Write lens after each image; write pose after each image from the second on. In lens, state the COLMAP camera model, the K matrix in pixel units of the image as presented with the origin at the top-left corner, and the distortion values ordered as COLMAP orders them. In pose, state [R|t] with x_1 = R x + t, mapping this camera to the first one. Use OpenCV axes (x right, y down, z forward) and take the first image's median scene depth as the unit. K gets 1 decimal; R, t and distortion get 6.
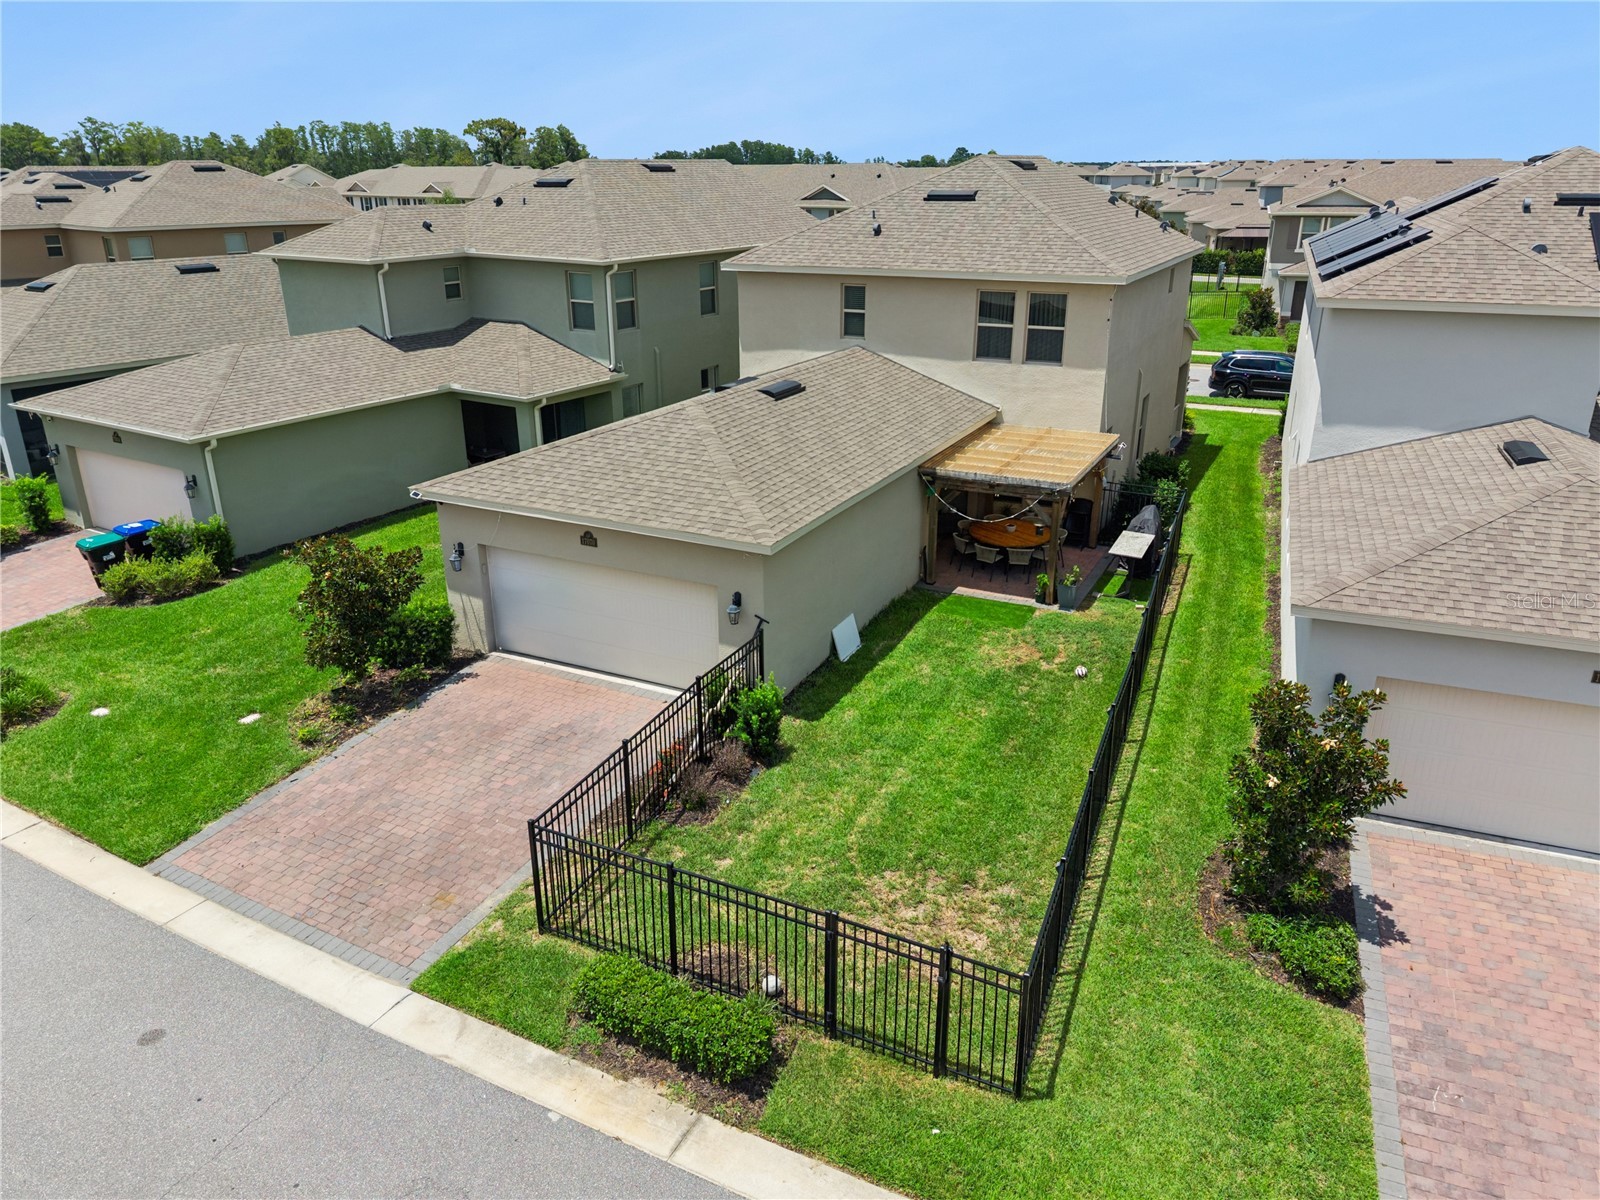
lens RADIAL K [[1112.2, 0, 800.0], [0, 1112.2, 600.0], [0, 0, 1]] dist [0.026350, -0.035323]
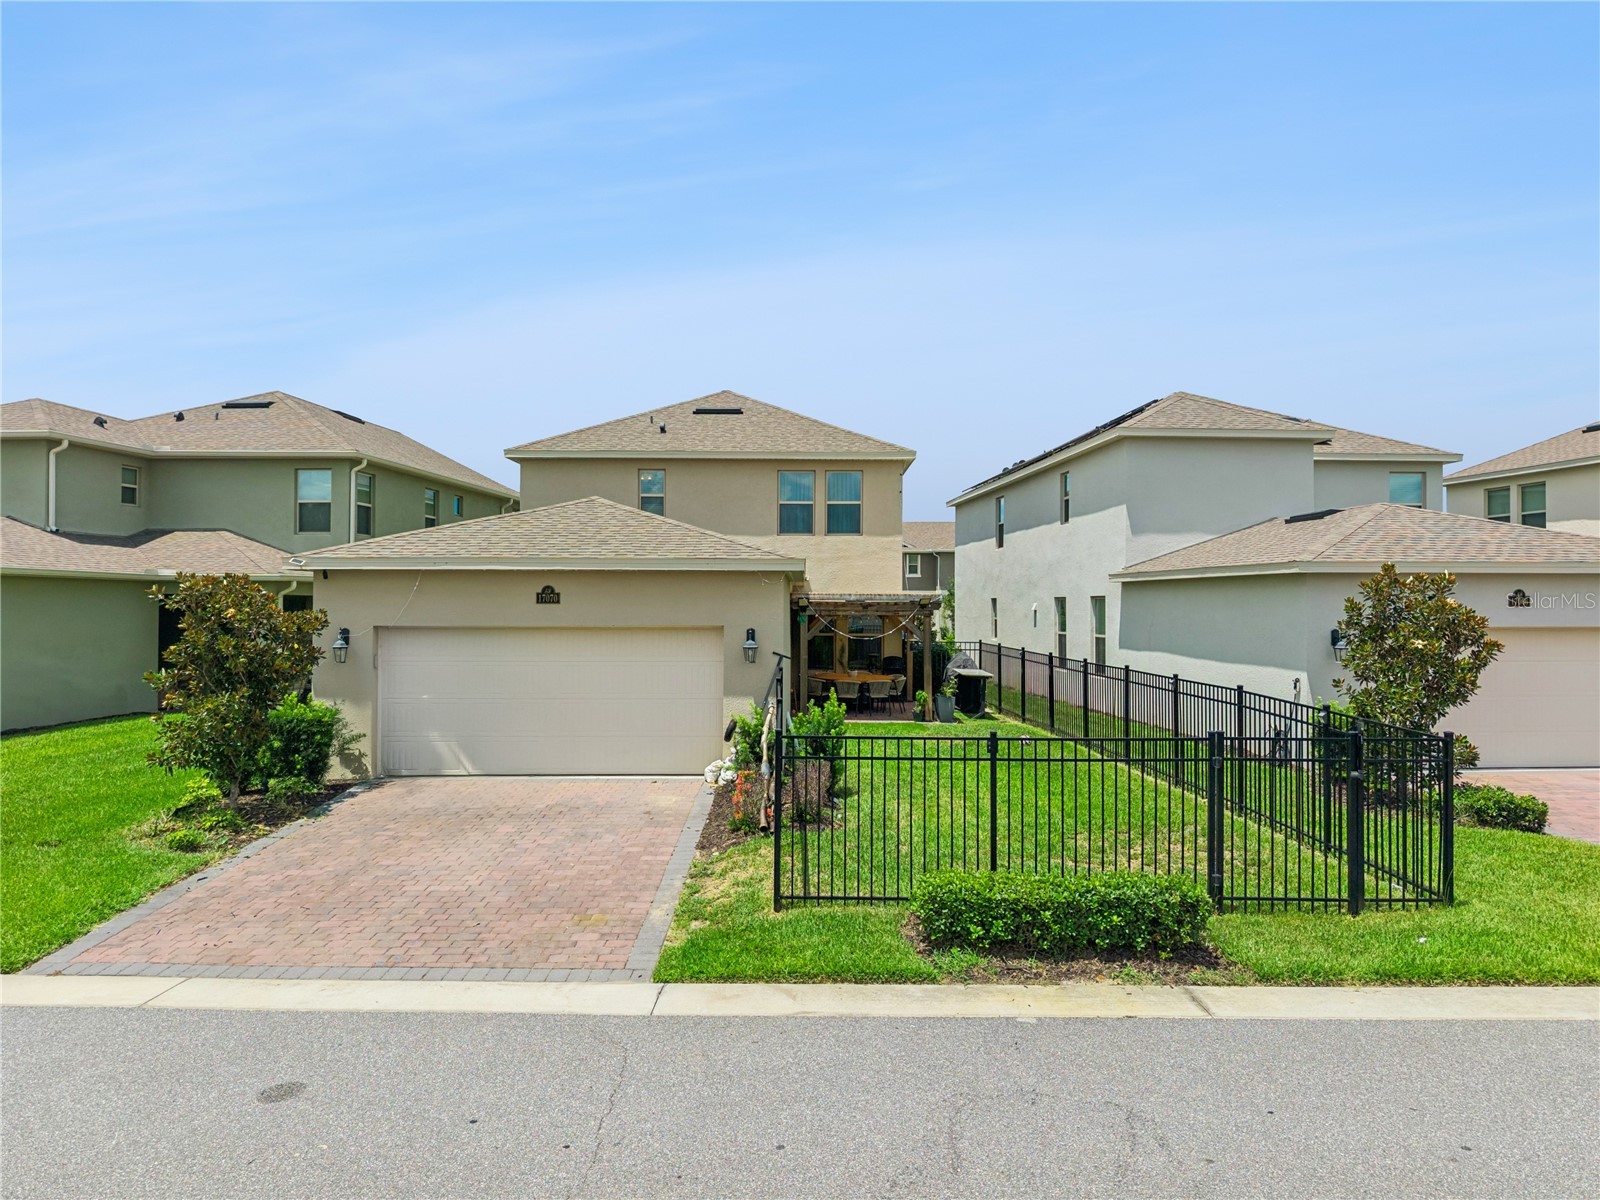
lens RADIAL K [[1080.6, 0, 800.0], [0, 1080.6, 600.0], [0, 0, 1]] dist [0.000436, -0.002353]
pose [[0.893555, 0.011822, 0.448798, -0.340094], [0.152730, 0.932026, -0.328635, 0.216714], [-0.422177, 0.362199, 0.831011, 0.208667]]
